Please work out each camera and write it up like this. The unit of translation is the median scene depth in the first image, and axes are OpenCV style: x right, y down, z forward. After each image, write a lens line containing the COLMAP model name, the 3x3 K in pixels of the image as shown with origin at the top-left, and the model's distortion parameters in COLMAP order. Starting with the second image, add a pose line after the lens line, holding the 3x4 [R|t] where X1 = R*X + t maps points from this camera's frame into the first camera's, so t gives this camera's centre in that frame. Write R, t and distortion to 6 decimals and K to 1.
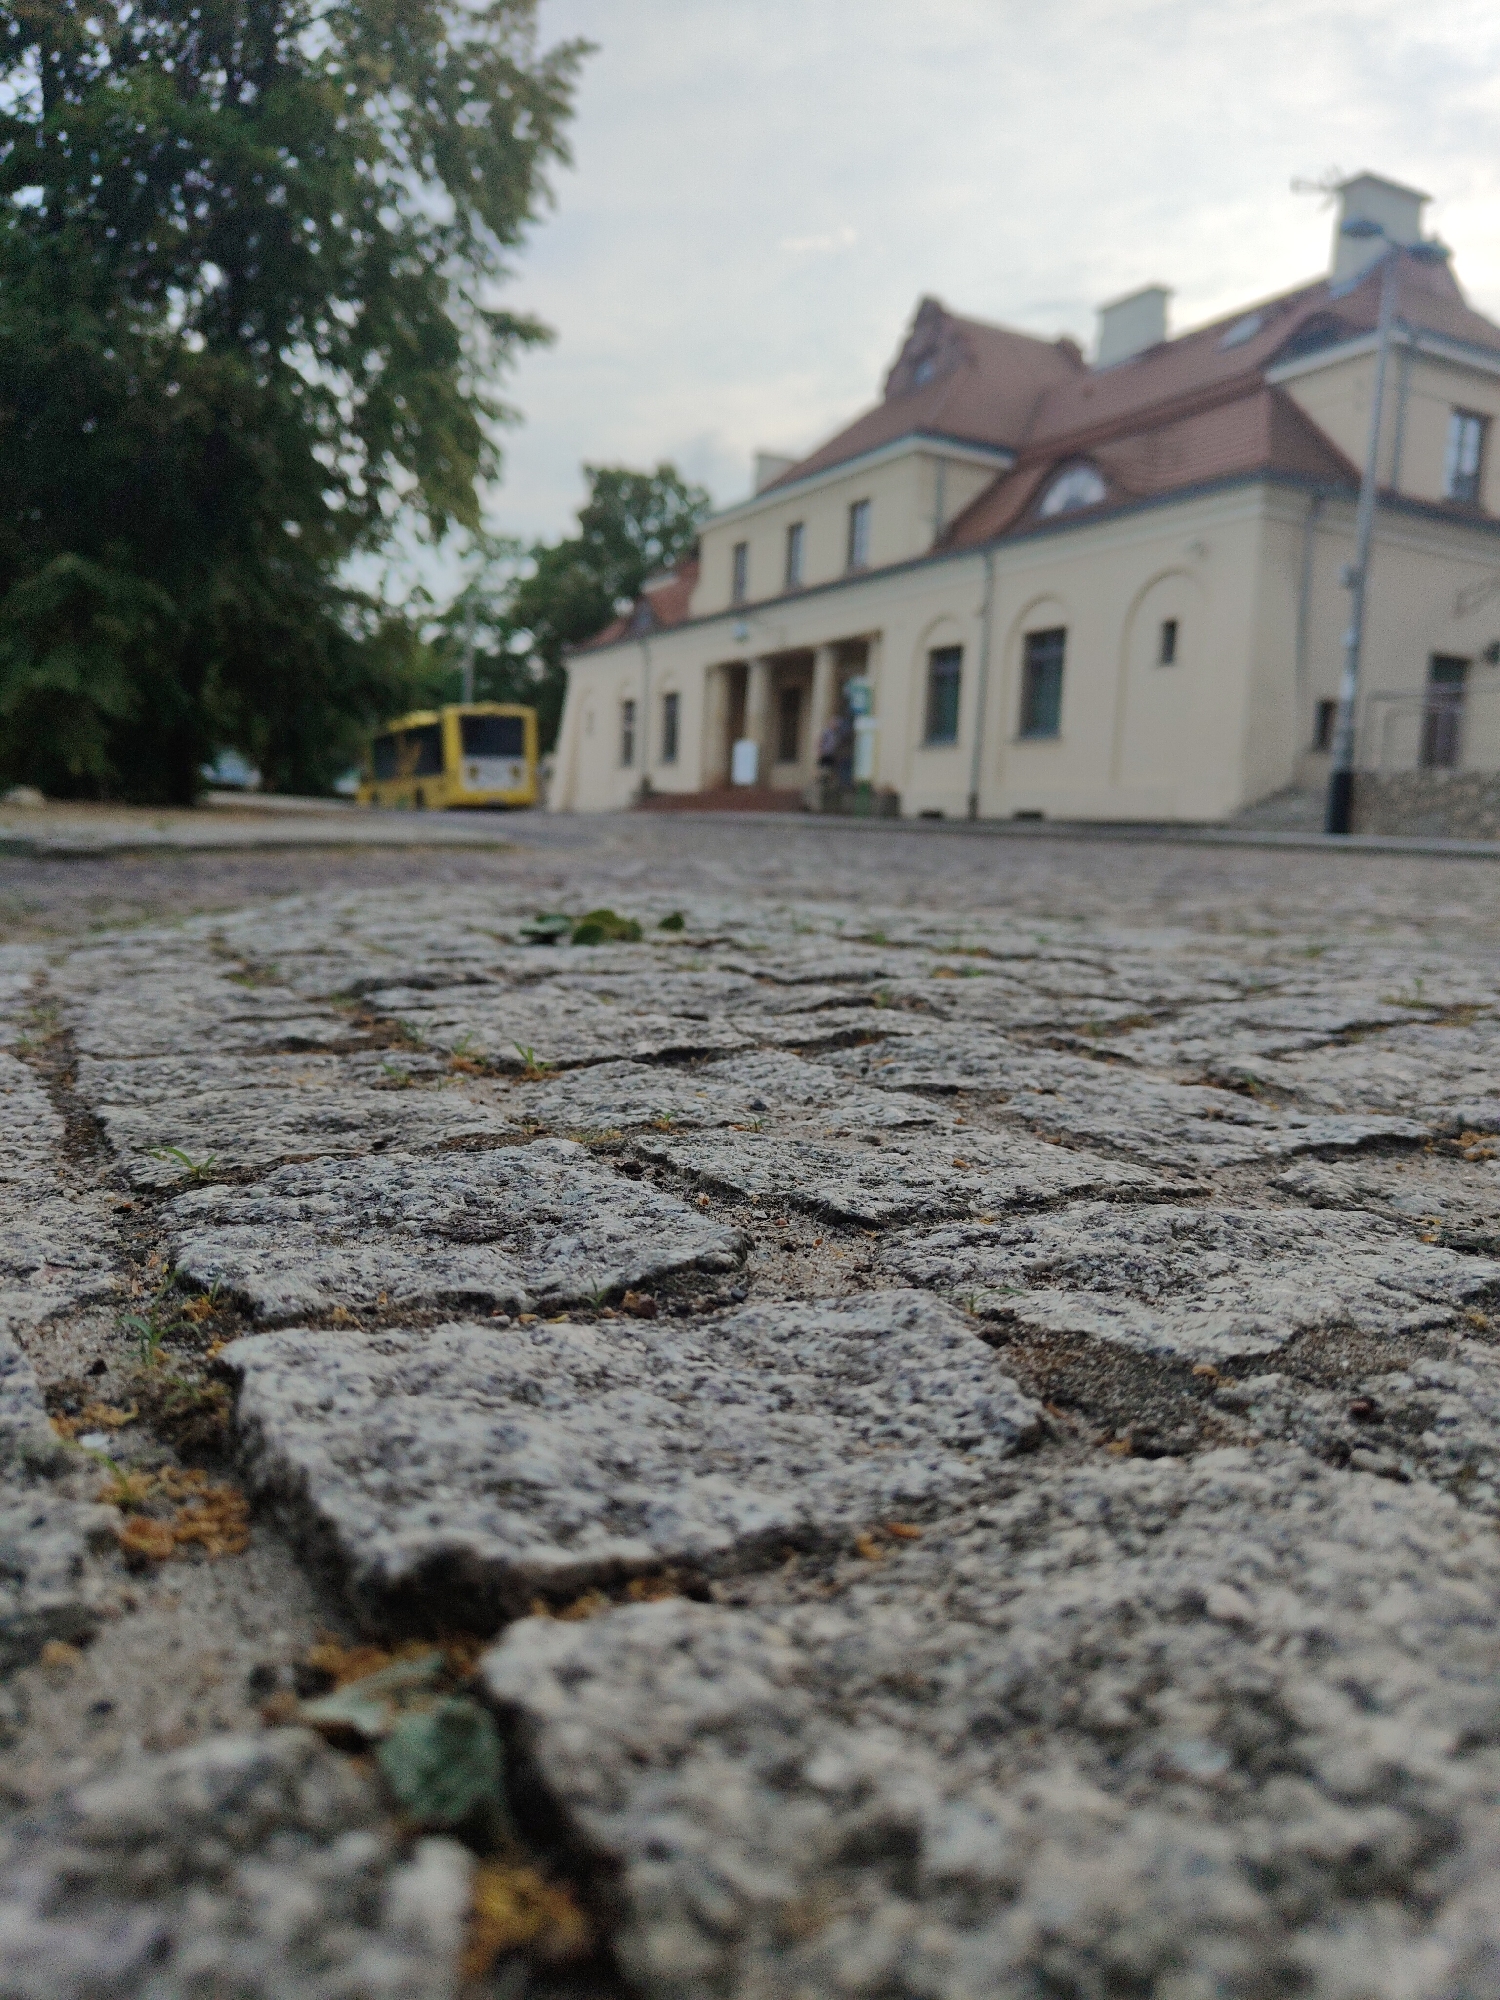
lens RADIAL K [[1435.7, 0, 750.0], [0, 1435.7, 1000.0], [0, 0, 1]] dist [-0.030728, -0.001525]
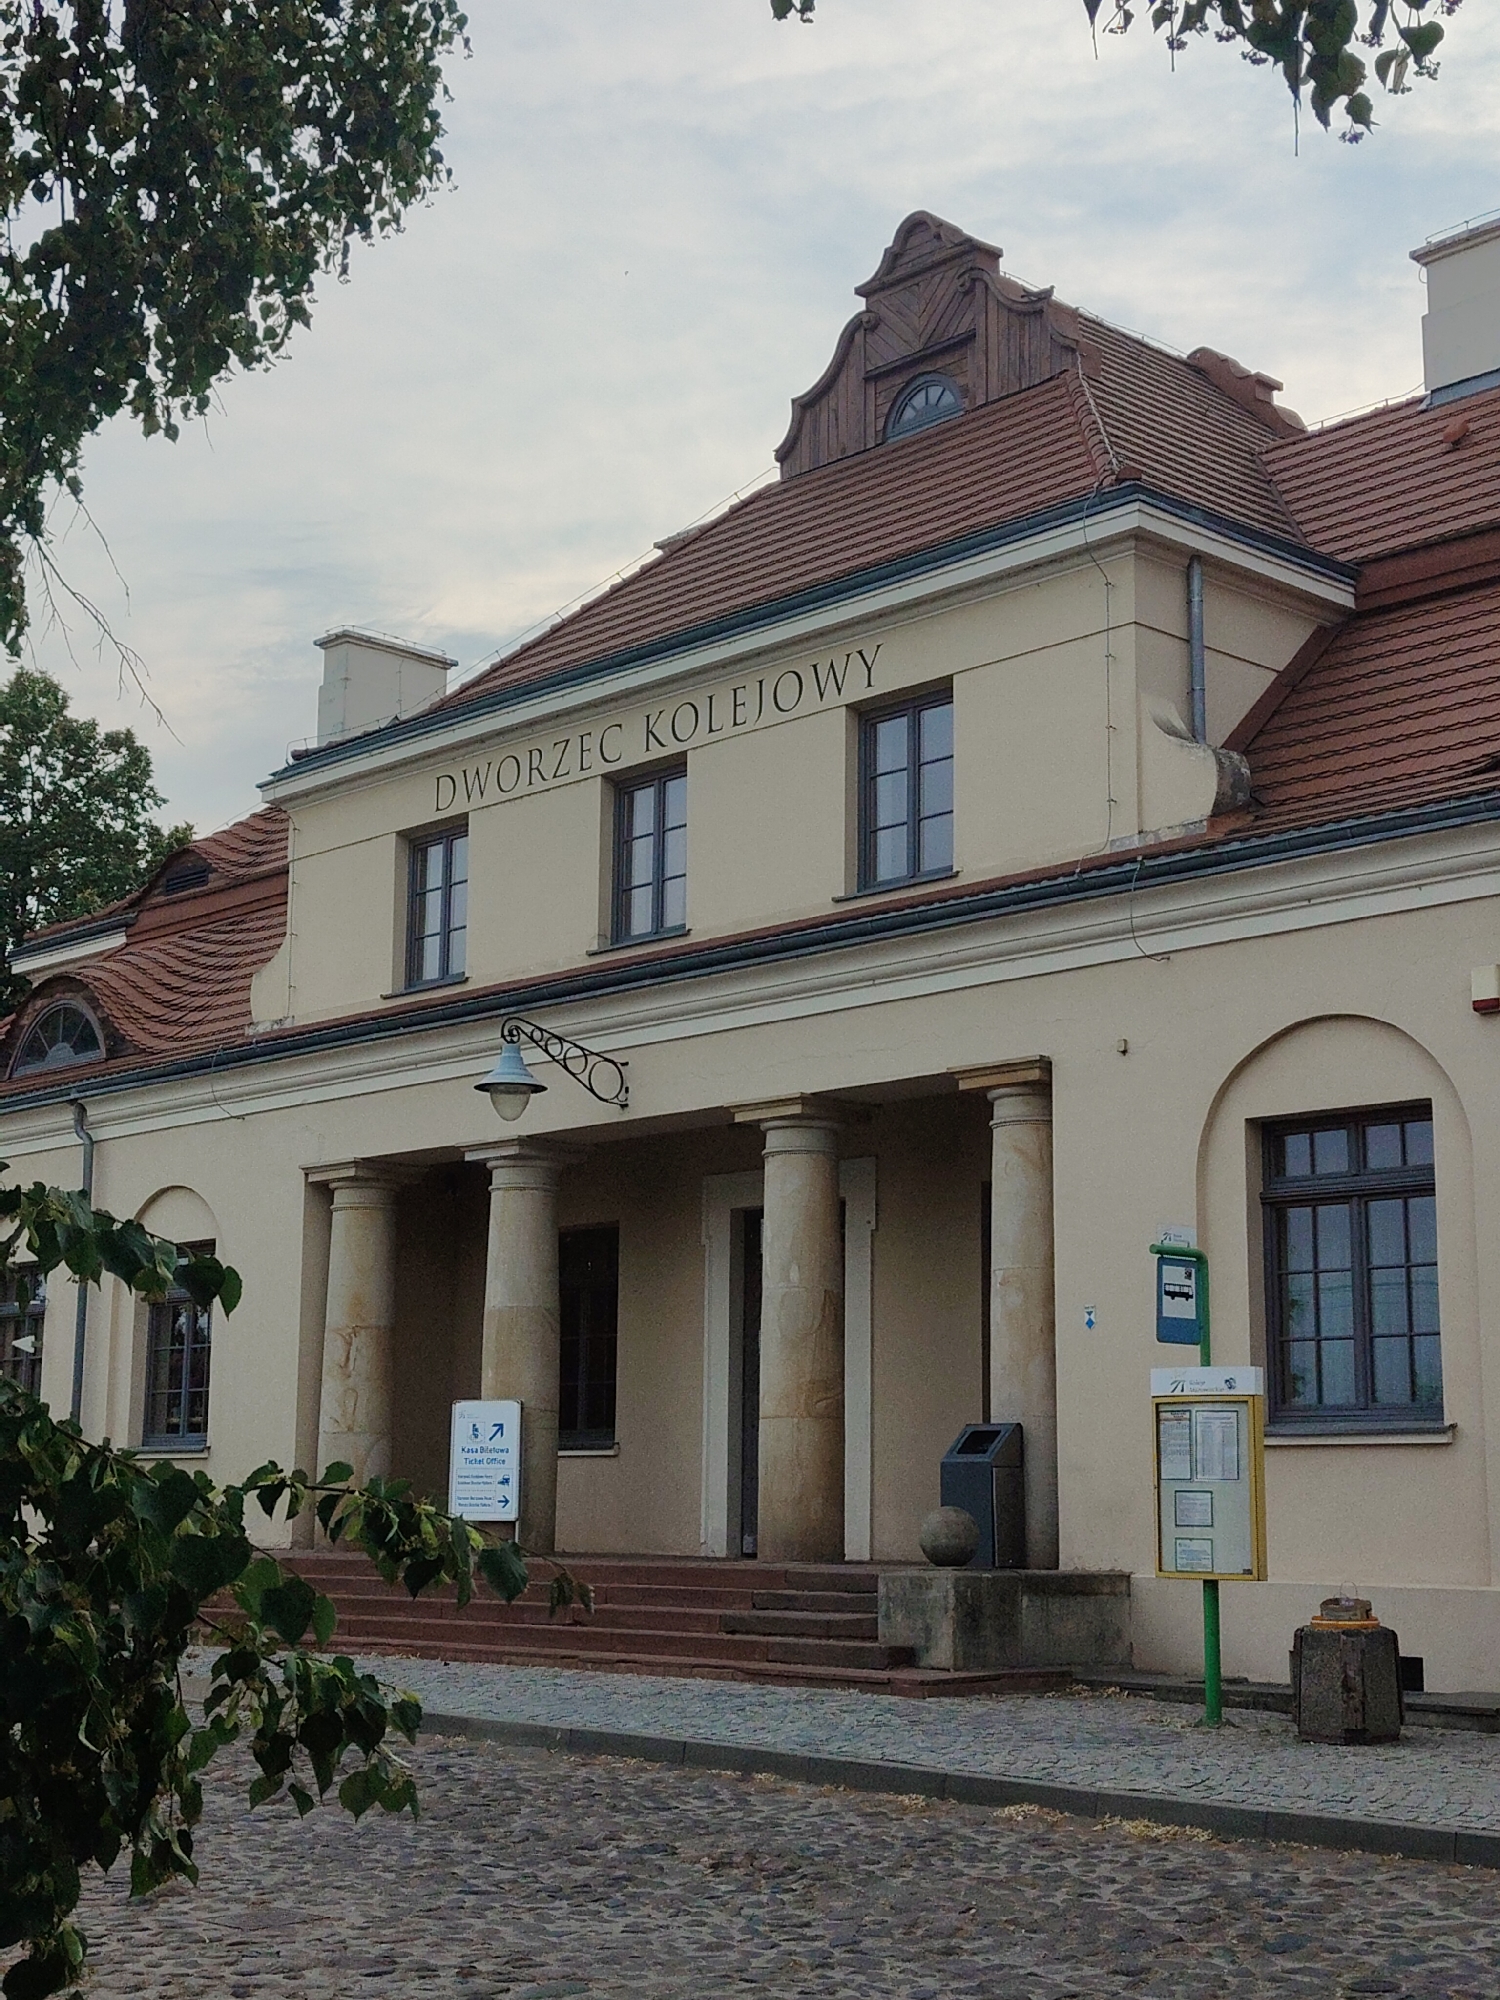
lens RADIAL K [[2783.2, 0, 750.0], [0, 2783.2, 1000.0], [0, 0, 1]] dist [0.147012, -0.493346]
pose [[0.963771, 0.007898, 0.266613, -0.134431], [0.066643, 0.960730, -0.269365, -0.105305], [-0.258271, 0.277374, 0.925397, 0.423535]]
